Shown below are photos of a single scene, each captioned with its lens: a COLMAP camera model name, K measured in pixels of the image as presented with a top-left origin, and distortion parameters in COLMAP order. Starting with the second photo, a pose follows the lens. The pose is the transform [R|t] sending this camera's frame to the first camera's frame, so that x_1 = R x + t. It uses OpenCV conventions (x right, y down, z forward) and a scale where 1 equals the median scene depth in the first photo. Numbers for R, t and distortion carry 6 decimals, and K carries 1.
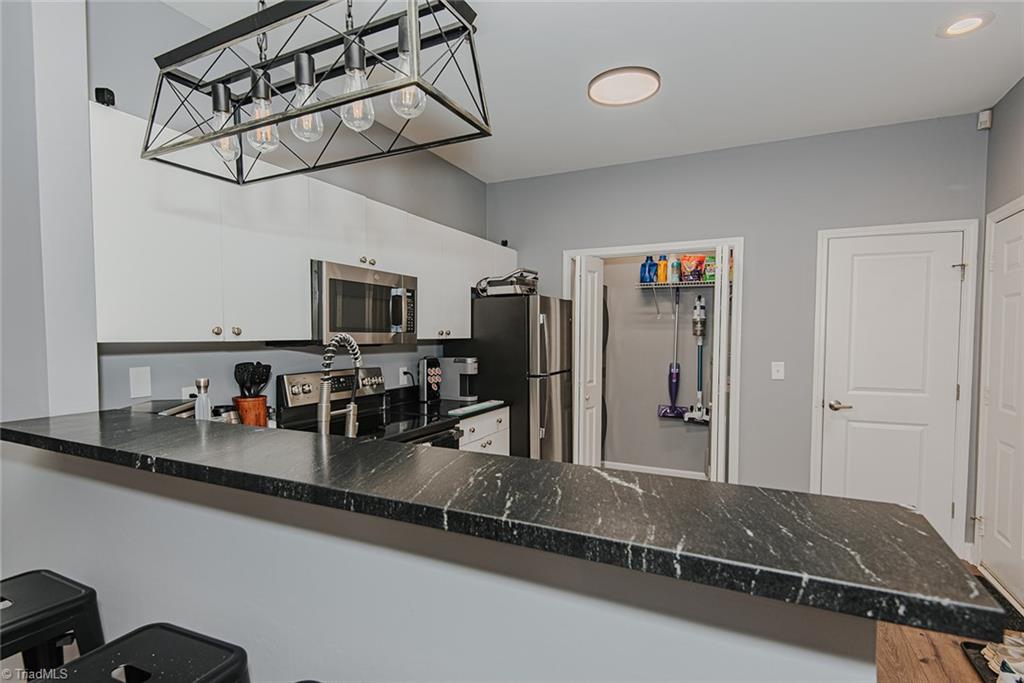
lens RADIAL K [[509.3, 0, 486.4], [0, 509.3, 353.2], [0, 0, 1]] dist [-0.001060, -0.000012]
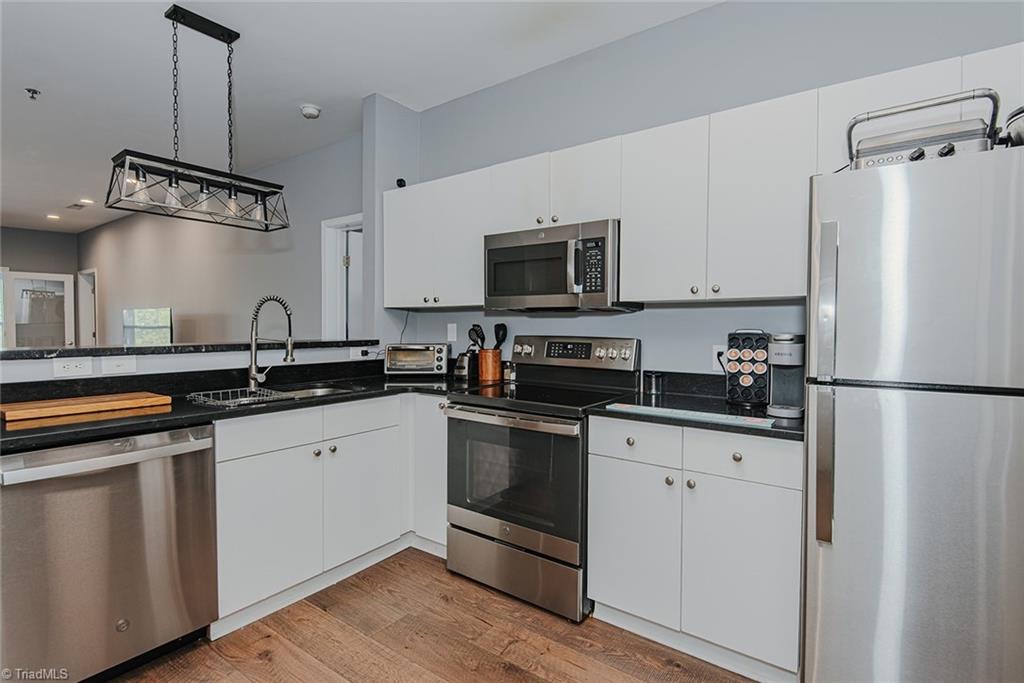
lens RADIAL K [[505.9, 0, 512.0], [0, 505.9, 341.5], [0, 0, 1]] dist [0.000255, 0.000011]
pose [[-0.140398, 0.028636, -0.989681, 1.847936], [-0.039144, 0.998640, 0.034448, 0.037134], [0.989321, 0.043577, -0.139086, 2.804451]]
